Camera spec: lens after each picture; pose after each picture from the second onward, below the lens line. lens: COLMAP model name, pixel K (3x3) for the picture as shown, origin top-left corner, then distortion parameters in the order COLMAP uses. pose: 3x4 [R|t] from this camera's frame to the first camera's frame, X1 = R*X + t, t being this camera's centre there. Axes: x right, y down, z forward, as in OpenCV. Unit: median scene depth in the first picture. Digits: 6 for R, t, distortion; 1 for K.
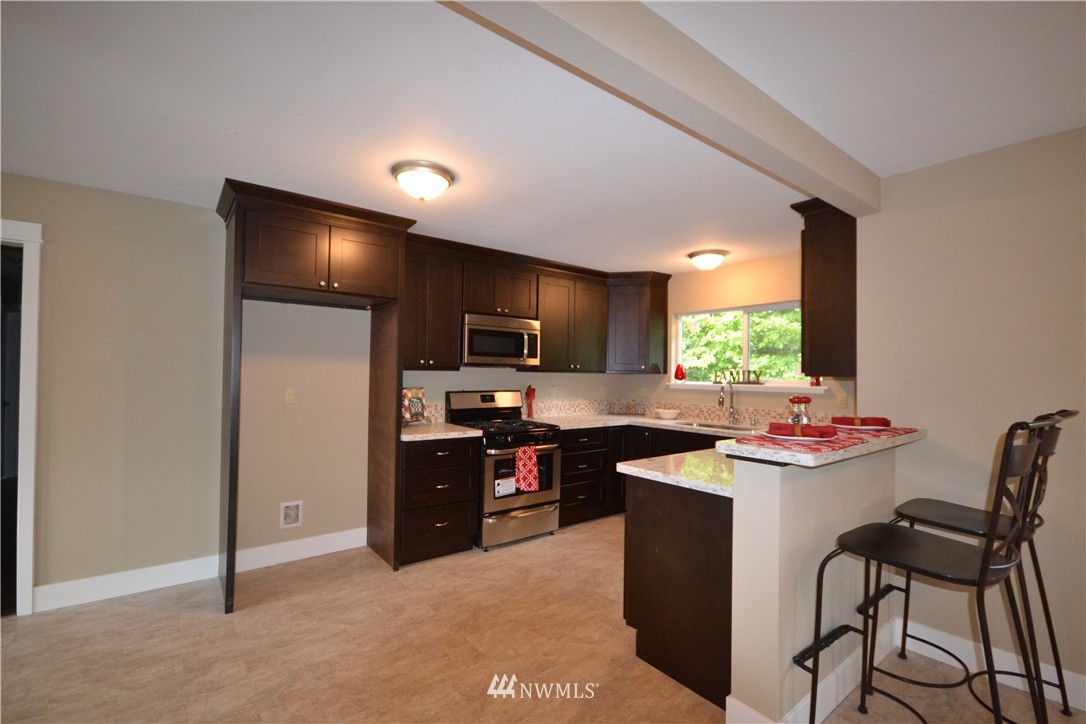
lens RADIAL K [[483.7, 0, 543.0], [0, 483.7, 362.0], [0, 0, 1]] dist [-0.002331, 0.000149]
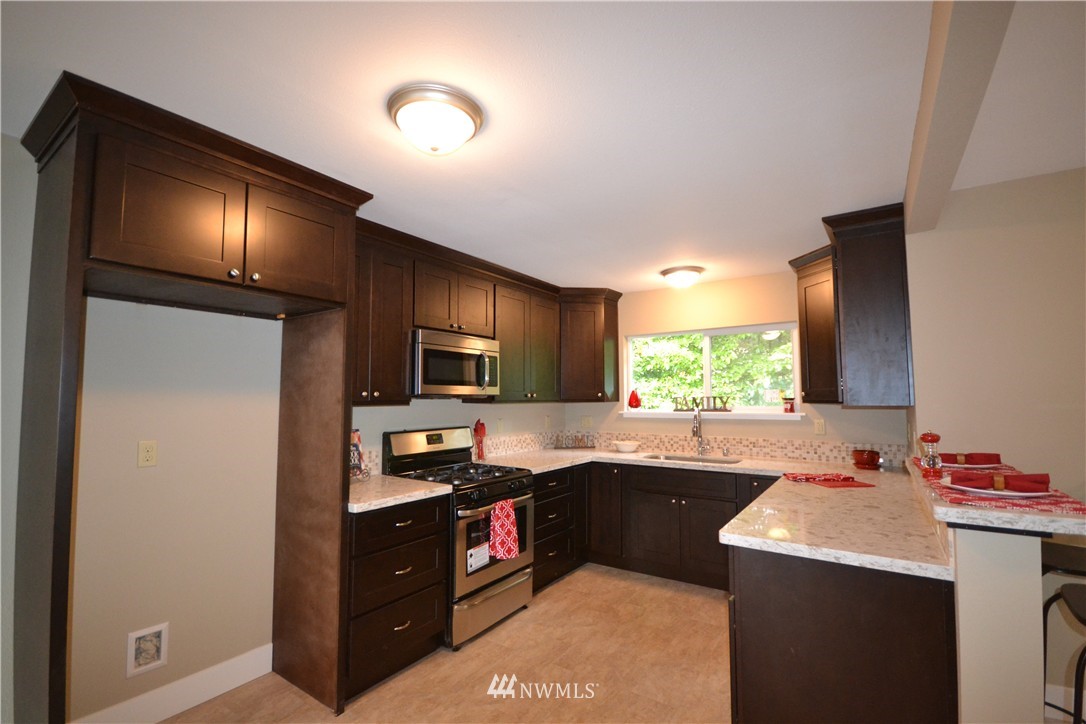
lens RADIAL K [[483.7, 0, 543.0], [0, 483.7, 362.0], [0, 0, 1]] dist [-0.002331, 0.000149]
pose [[0.953928, 0.004899, 0.299994, -0.192616], [0.009417, 0.998885, -0.046258, -0.010768], [-0.299887, 0.046952, 0.952819, 0.213944]]
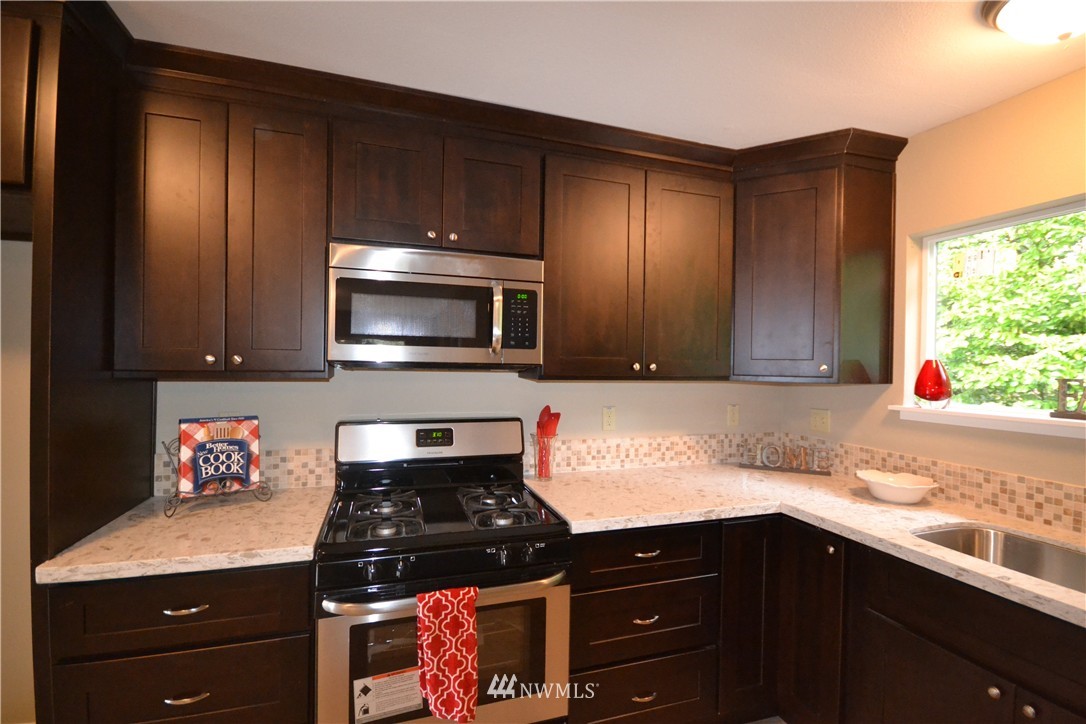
lens RADIAL K [[483.7, 0, 543.0], [0, 483.7, 362.0], [0, 0, 1]] dist [-0.002331, 0.000149]
pose [[0.940460, -0.000932, -0.339902, 0.146180], [0.006220, 0.999876, 0.014468, -0.001785], [0.339847, -0.015721, 0.940349, 0.638357]]
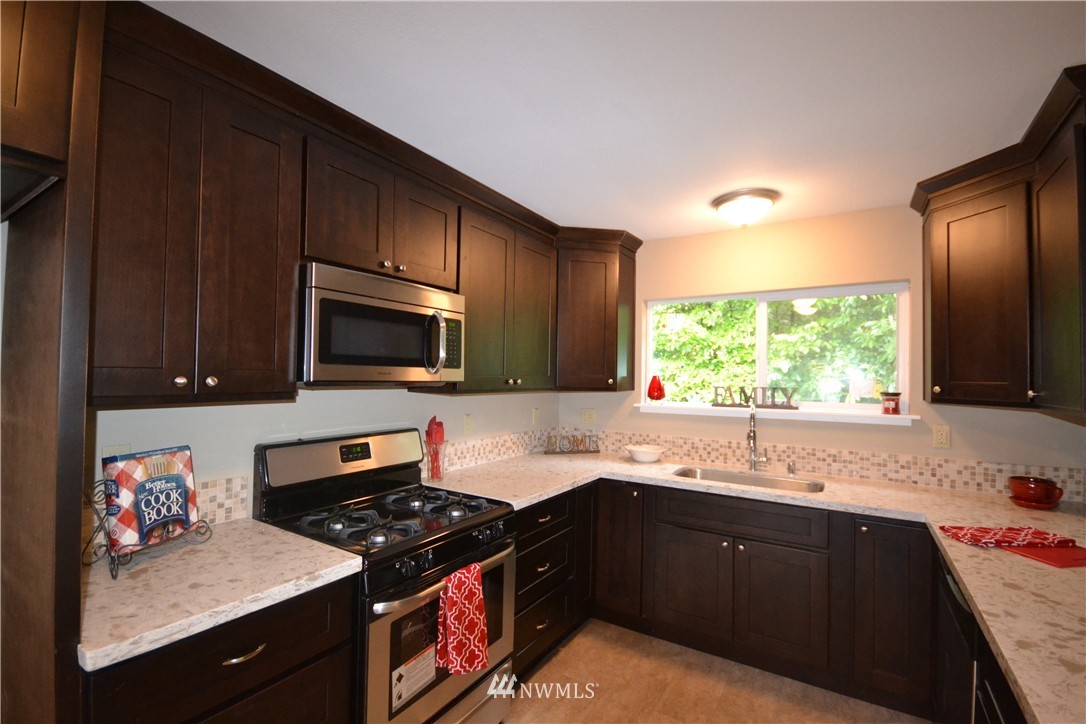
lens RADIAL K [[483.7, 0, 543.0], [0, 483.7, 362.0], [0, 0, 1]] dist [-0.002331, 0.000149]
pose [[0.941733, 0.010302, 0.336203, -0.107199], [-0.010636, 0.999943, -0.000848, -0.015113], [-0.336193, -0.002777, 0.941789, 0.519887]]
